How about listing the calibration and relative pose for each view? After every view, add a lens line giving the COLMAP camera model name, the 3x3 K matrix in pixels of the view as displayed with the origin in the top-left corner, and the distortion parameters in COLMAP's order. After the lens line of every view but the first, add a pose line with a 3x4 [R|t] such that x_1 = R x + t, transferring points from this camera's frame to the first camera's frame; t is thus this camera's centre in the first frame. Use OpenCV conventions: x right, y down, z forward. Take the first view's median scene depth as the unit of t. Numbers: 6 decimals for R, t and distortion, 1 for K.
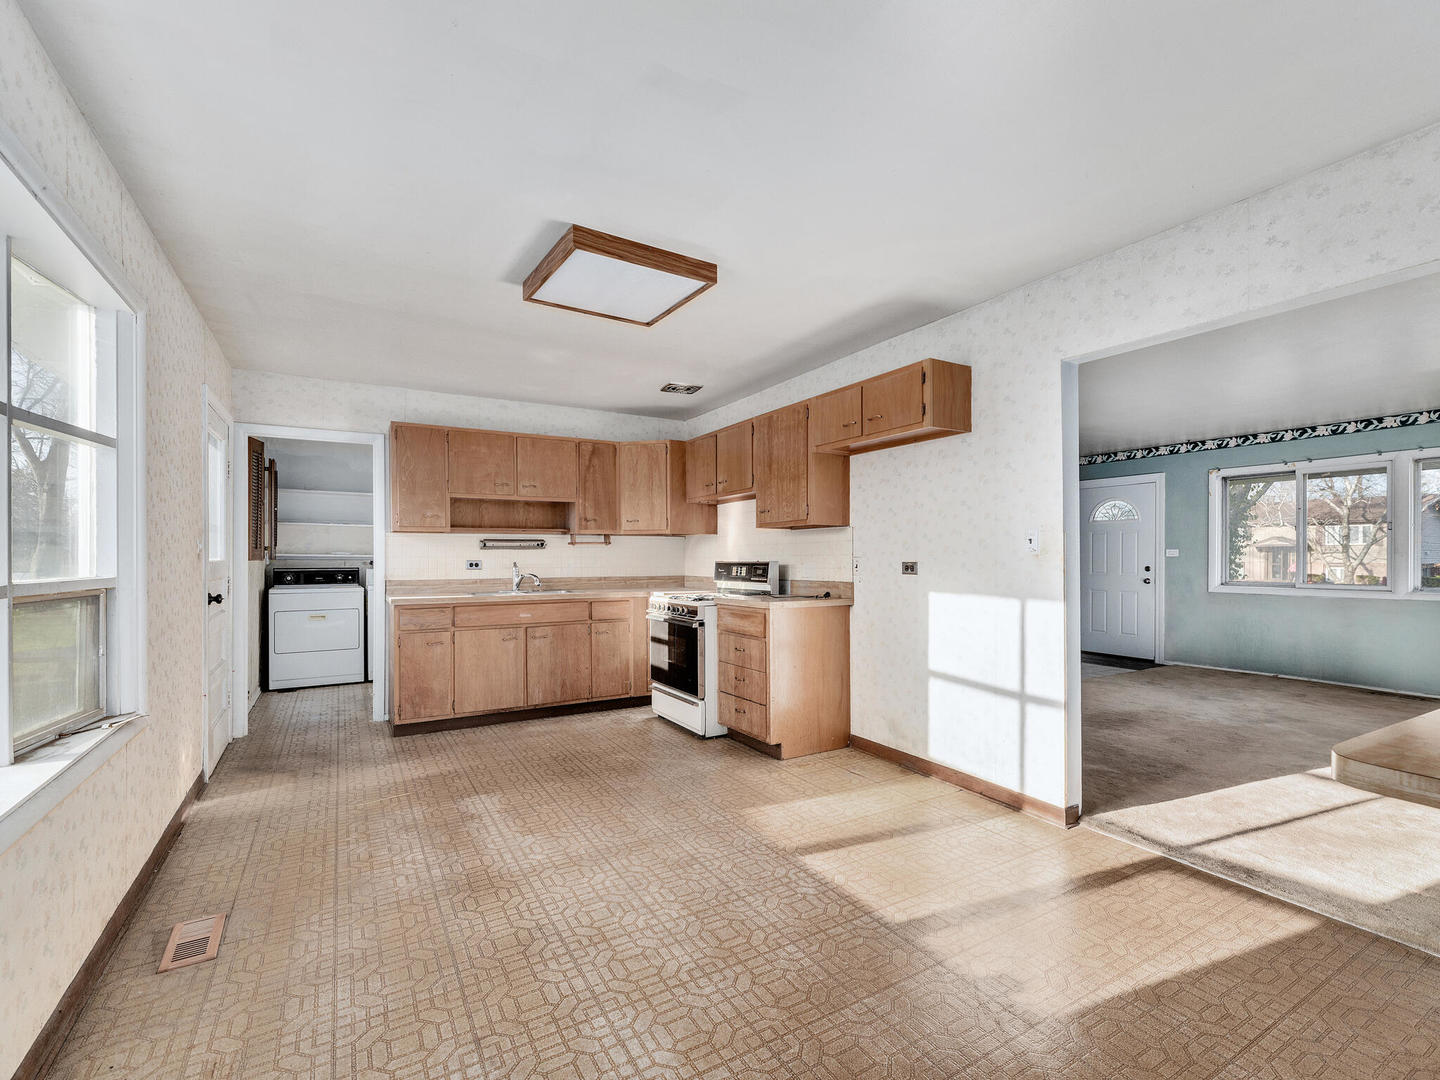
lens RADIAL K [[653.8, 0, 729.2], [0, 653.8, 559.5], [0, 0, 1]] dist [-0.000515, -0.000028]
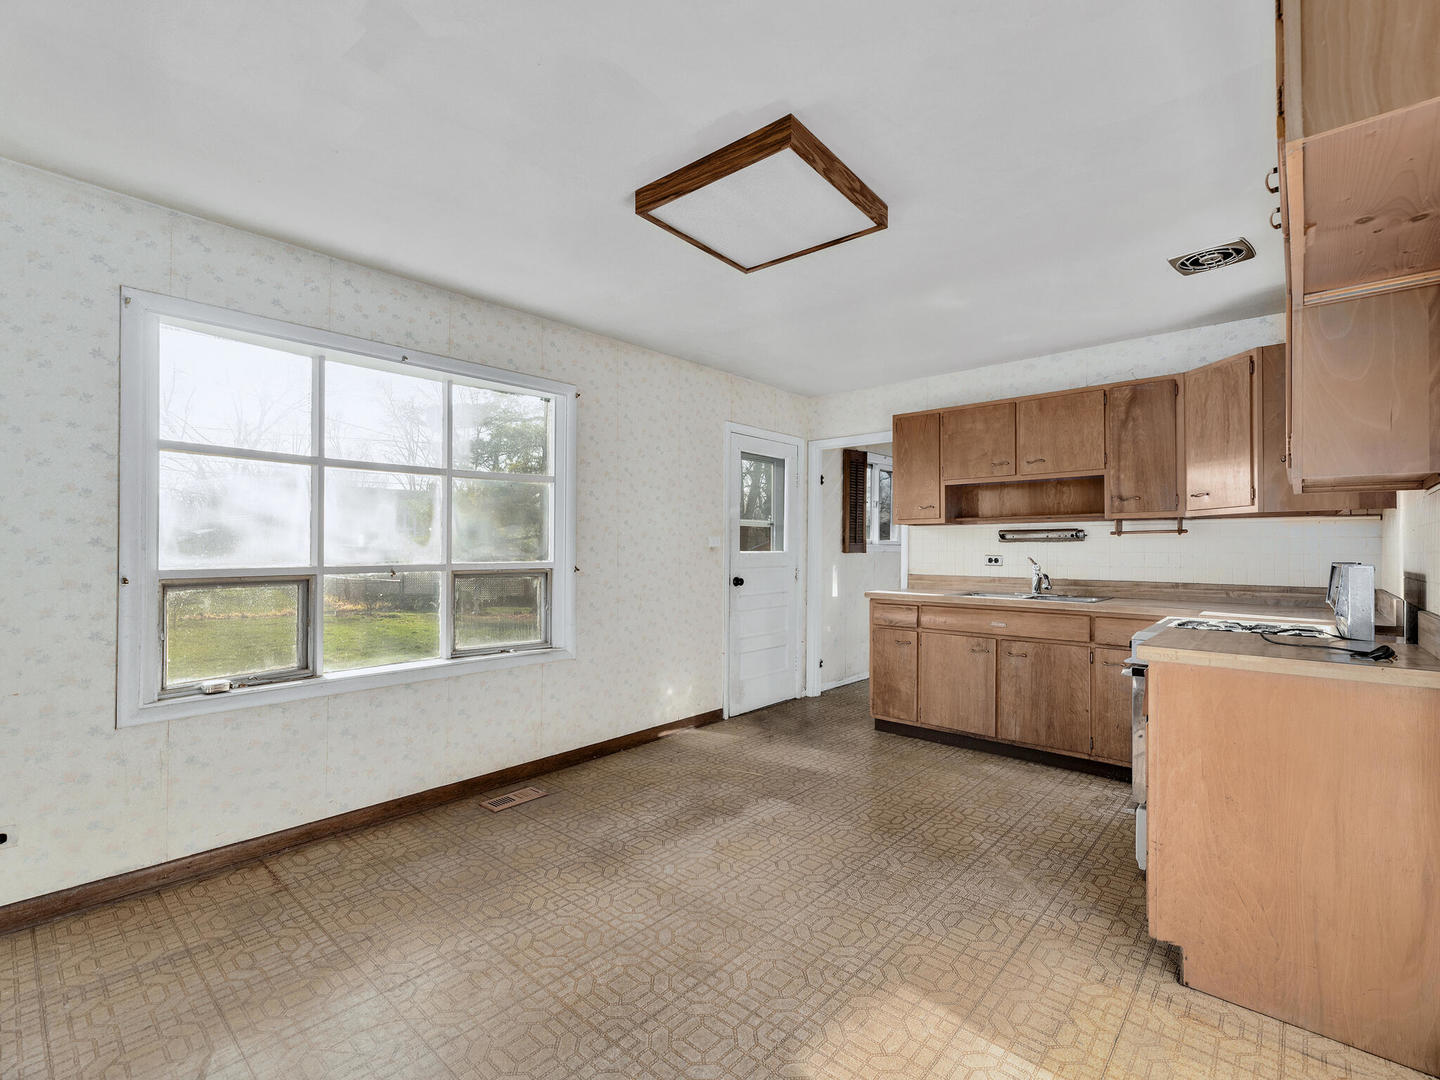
lens RADIAL K [[657.3, 0, 730.0], [0, 657.3, 543.8], [0, 0, 1]] dist [0.000214, -0.000120]
pose [[0.305925, -0.003824, -0.952048, 0.346366], [-0.009083, 0.999935, -0.006935, -0.004515], [0.952012, 0.010770, 0.305871, 0.429744]]
